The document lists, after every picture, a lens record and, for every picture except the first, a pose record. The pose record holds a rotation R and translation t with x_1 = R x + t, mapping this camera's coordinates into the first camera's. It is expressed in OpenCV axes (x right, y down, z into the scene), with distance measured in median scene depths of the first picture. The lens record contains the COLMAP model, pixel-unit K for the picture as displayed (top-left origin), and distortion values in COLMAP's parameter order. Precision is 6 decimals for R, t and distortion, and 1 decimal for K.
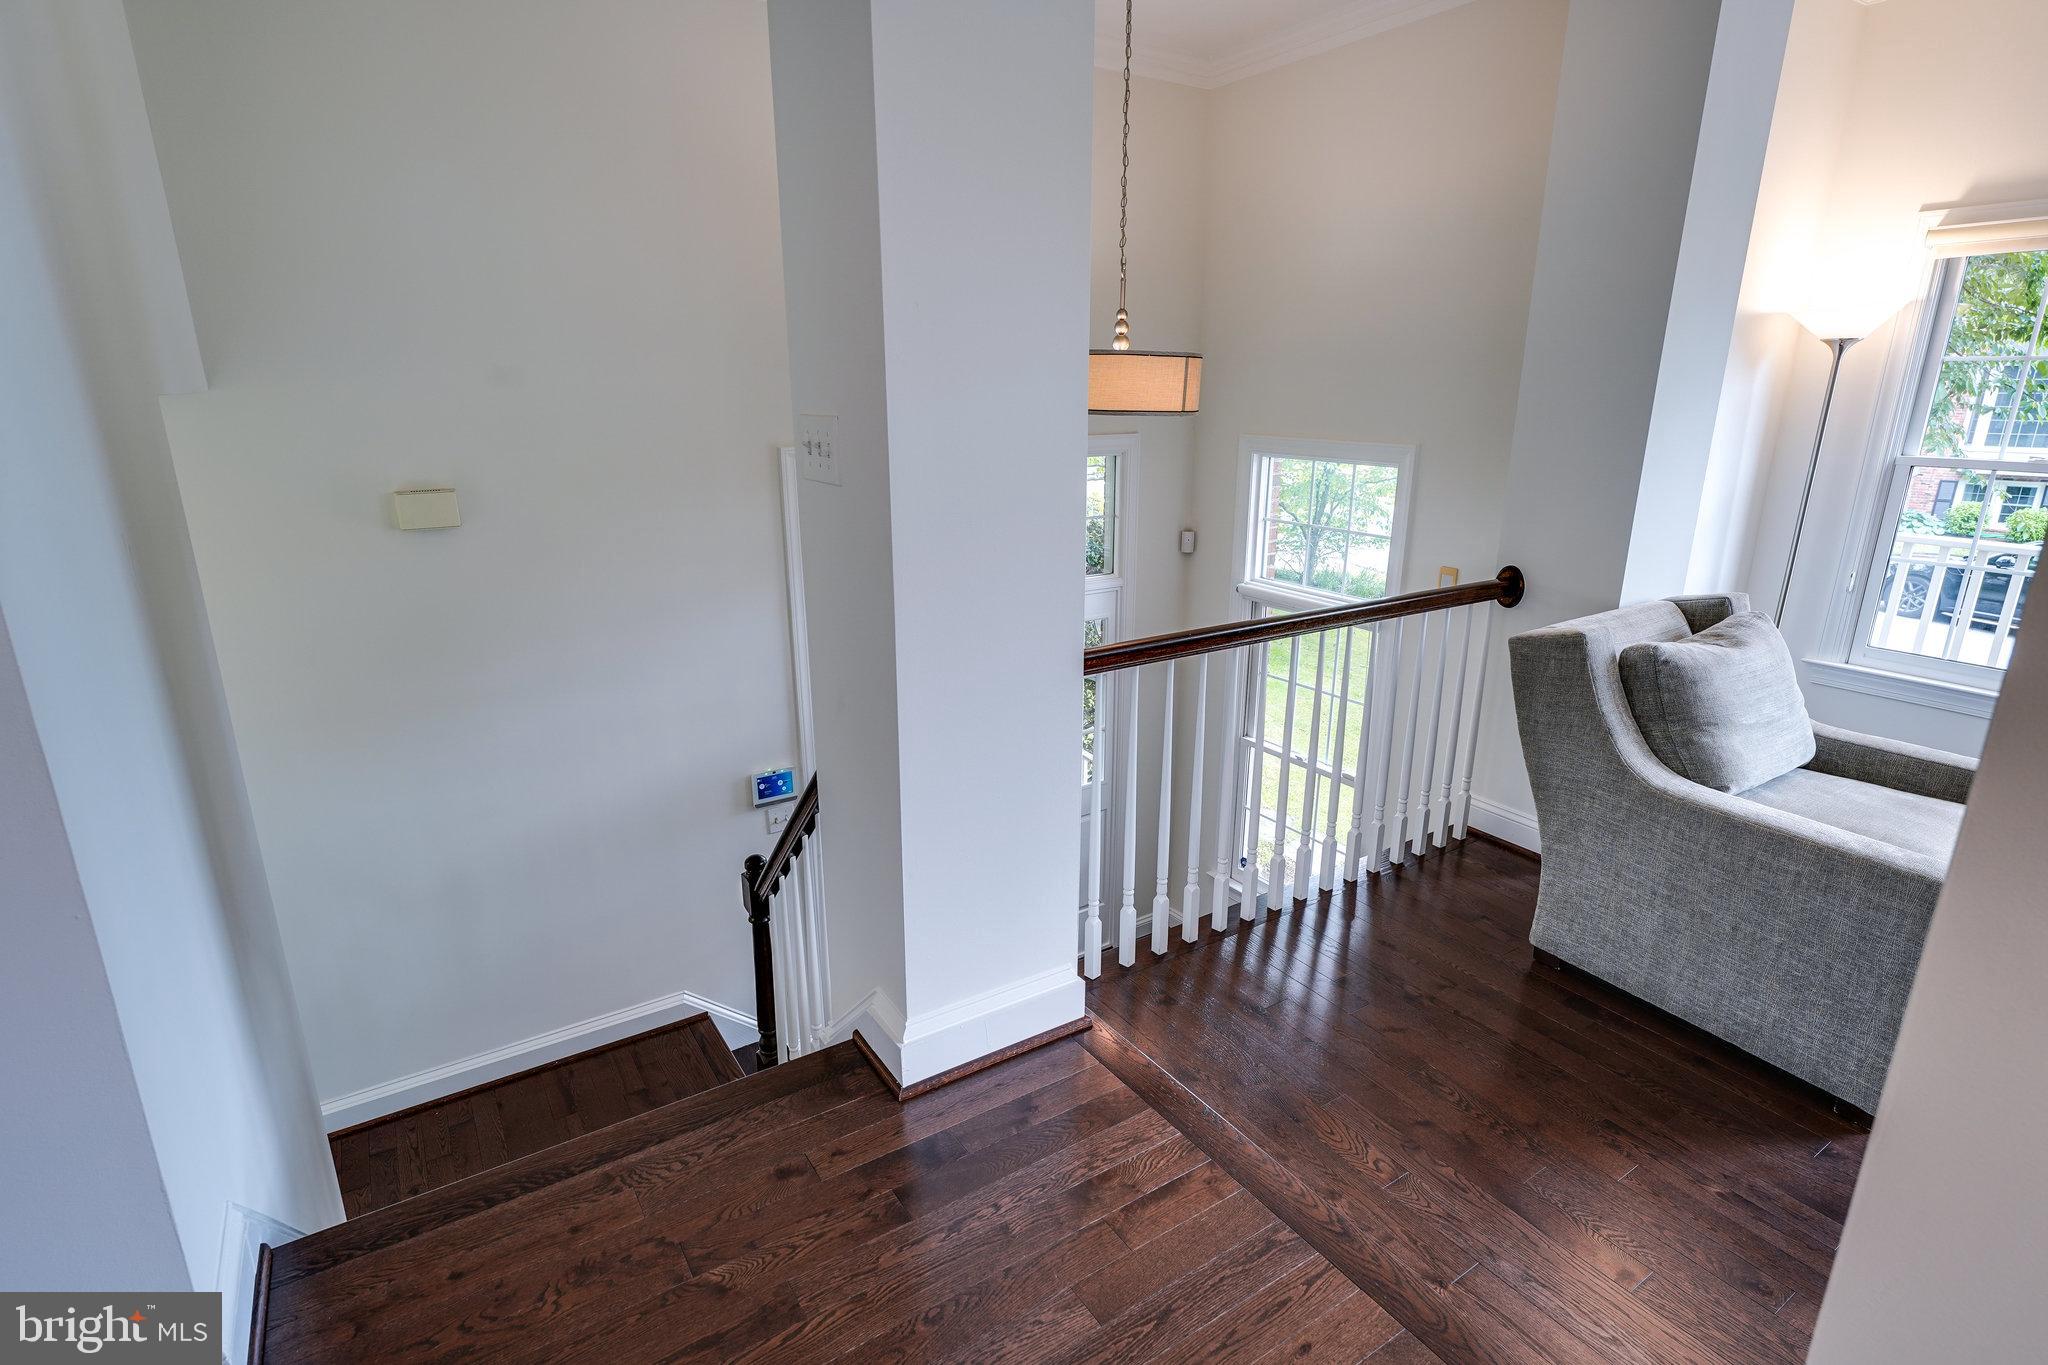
lens RADIAL K [[1025.2, 0, 1024.0], [0, 1025.2, 682.5], [0, 0, 1]] dist [0.001244, 0.000529]
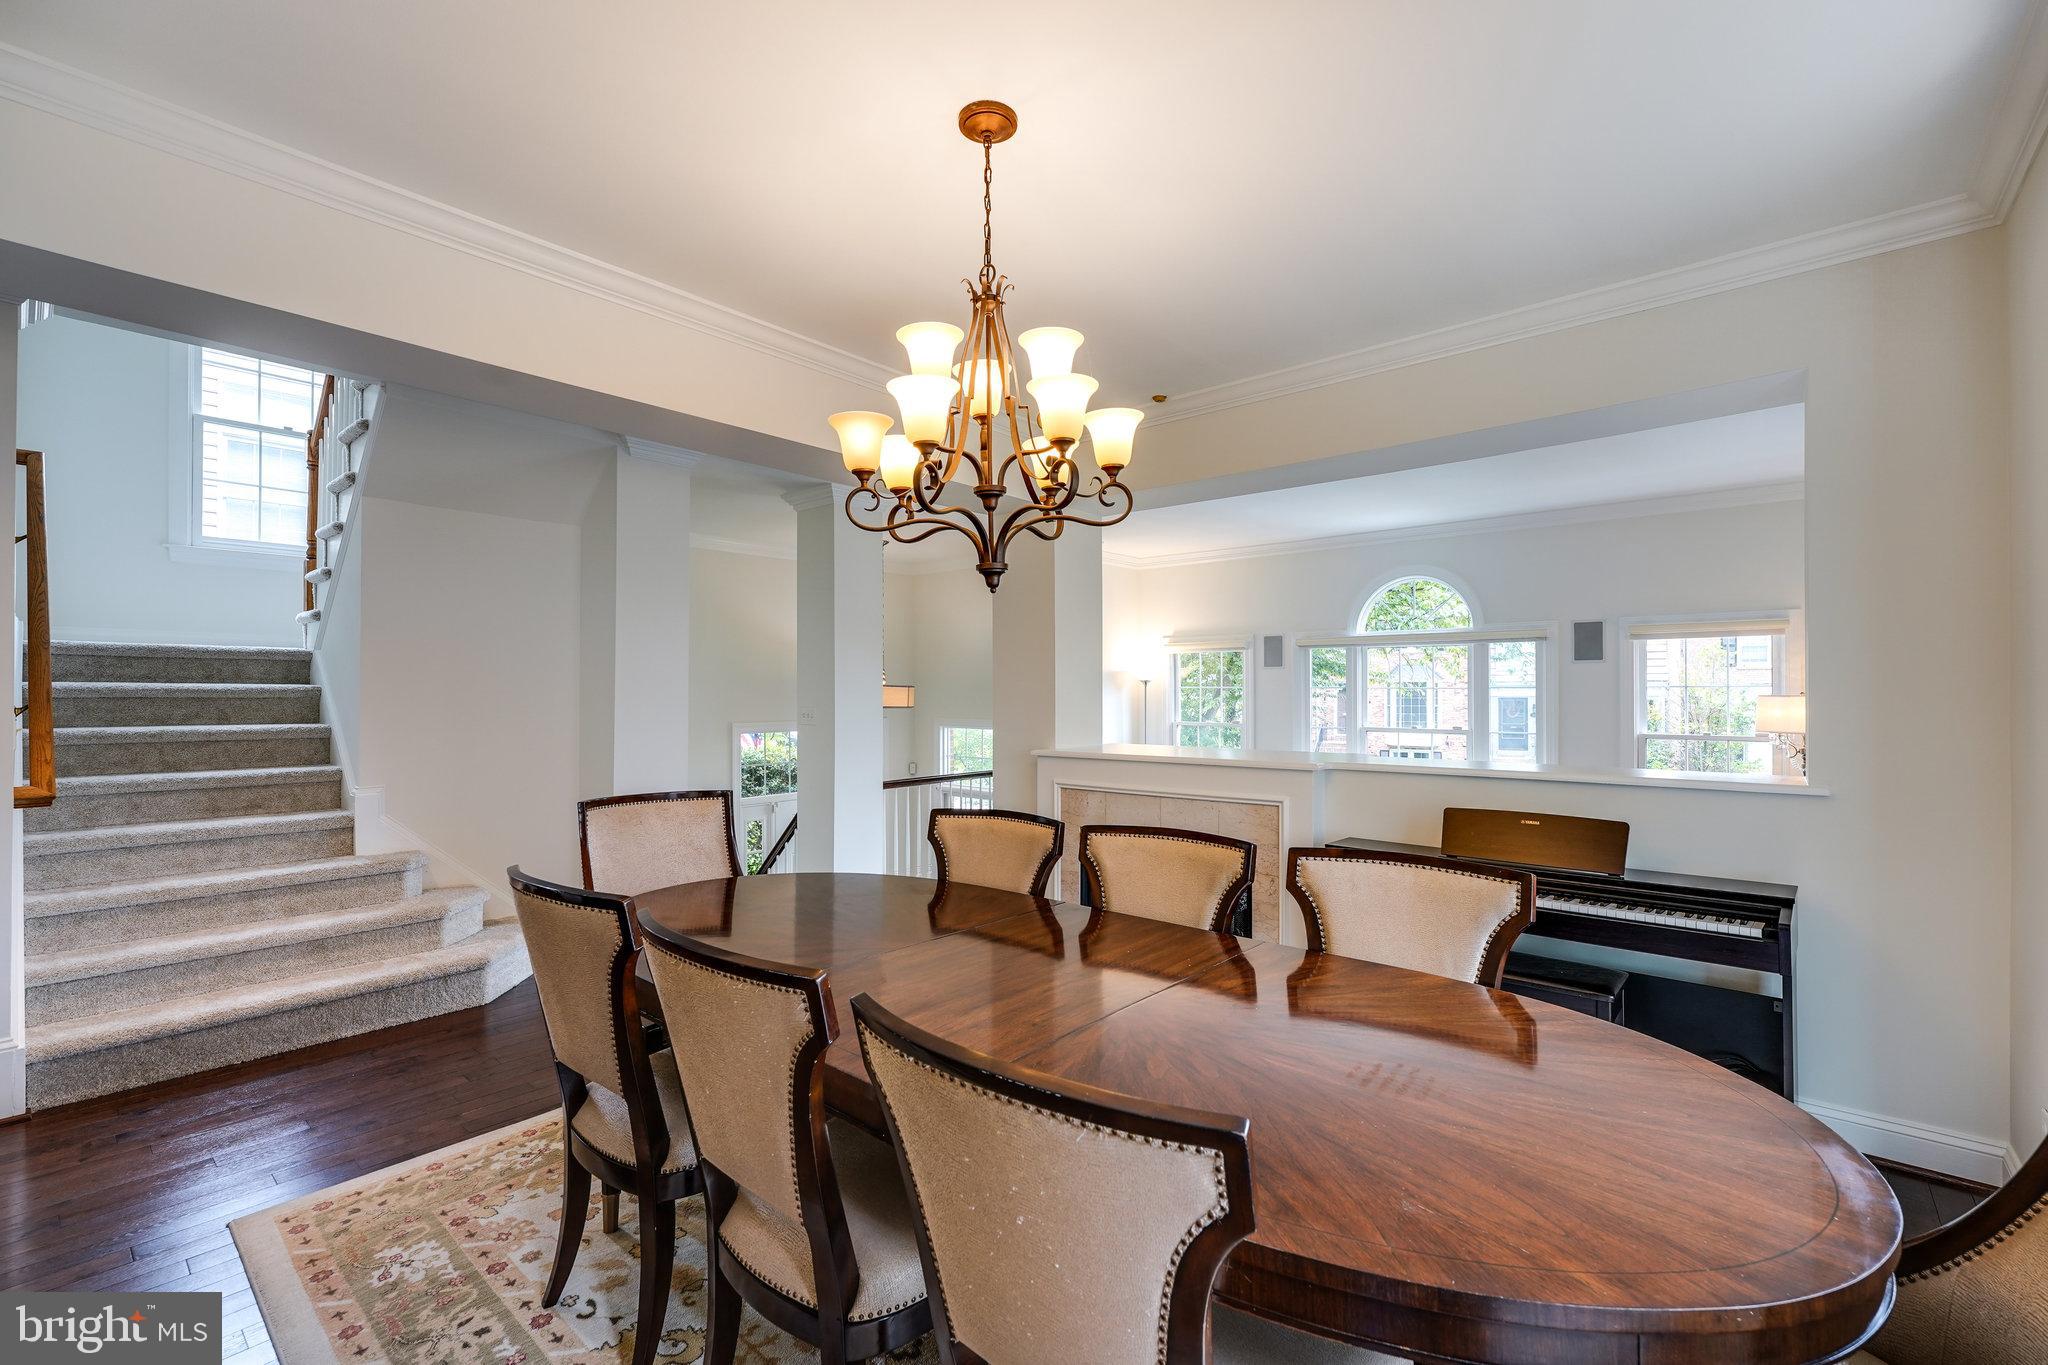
lens RADIAL K [[873.9, 0, 1024.0], [0, 873.9, 682.5], [0, 0, 1]] dist [-0.000525, -0.000289]
pose [[0.960102, 0.001720, 0.279644, -0.174903], [0.080037, 0.956459, -0.280677, 0.309943], [-0.267951, 0.291861, 0.918161, -1.087534]]
